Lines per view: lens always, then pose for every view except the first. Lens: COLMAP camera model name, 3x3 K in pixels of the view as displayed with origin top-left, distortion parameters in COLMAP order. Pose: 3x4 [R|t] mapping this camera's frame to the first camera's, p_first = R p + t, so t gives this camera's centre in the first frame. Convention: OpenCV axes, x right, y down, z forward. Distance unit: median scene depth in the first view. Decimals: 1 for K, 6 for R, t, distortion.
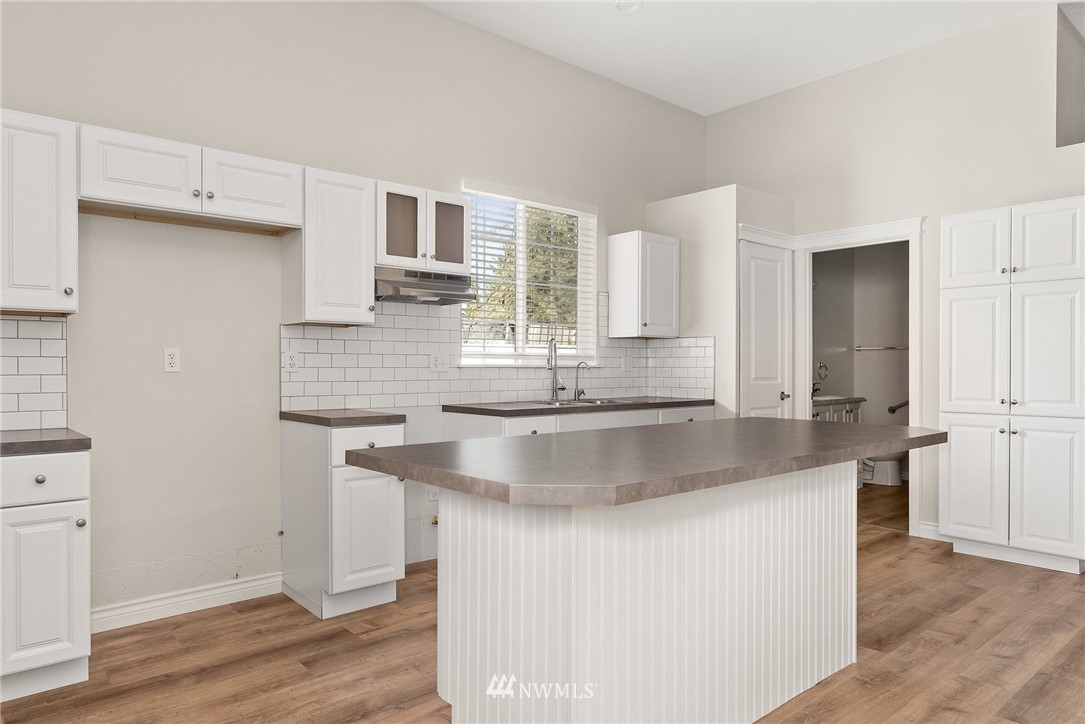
lens RADIAL K [[690.7, 0, 540.9], [0, 690.7, 369.1], [0, 0, 1]] dist [-0.000751, 0.001015]
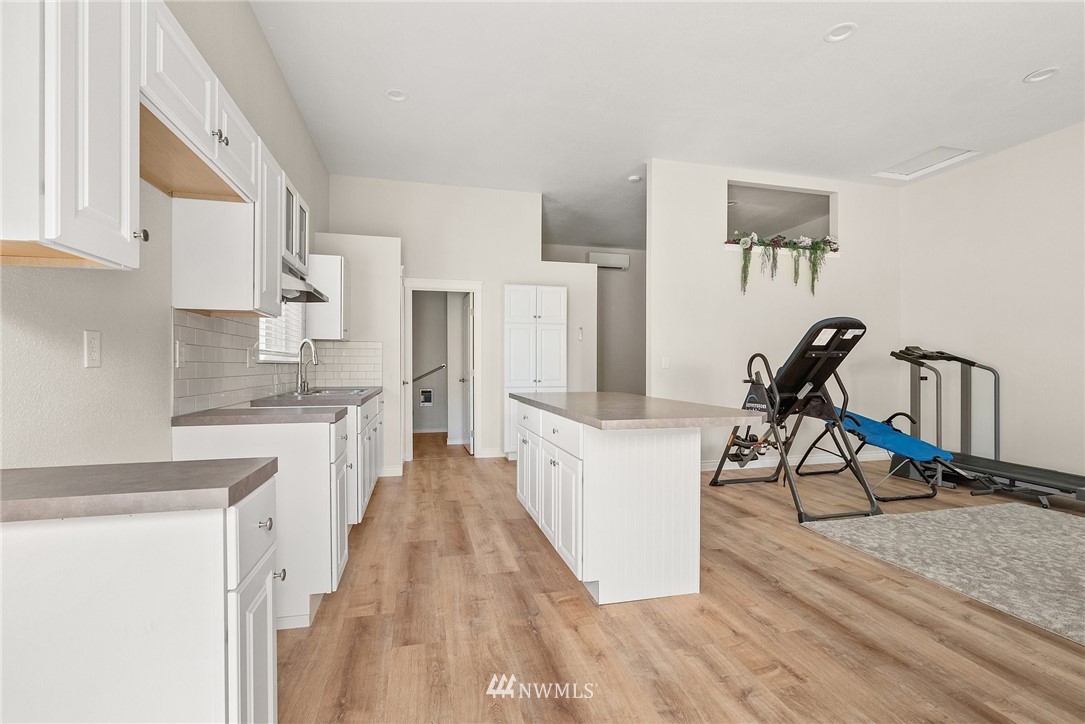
lens RADIAL K [[493.8, 0, 540.4], [0, 493.8, 359.7], [0, 0, 1]] dist [-0.011898, 0.000554]
pose [[0.452319, 0.011420, 0.891783, -0.859838], [0.007525, 0.999834, -0.016621, 0.013885], [-0.891825, 0.014229, 0.452158, 0.456489]]
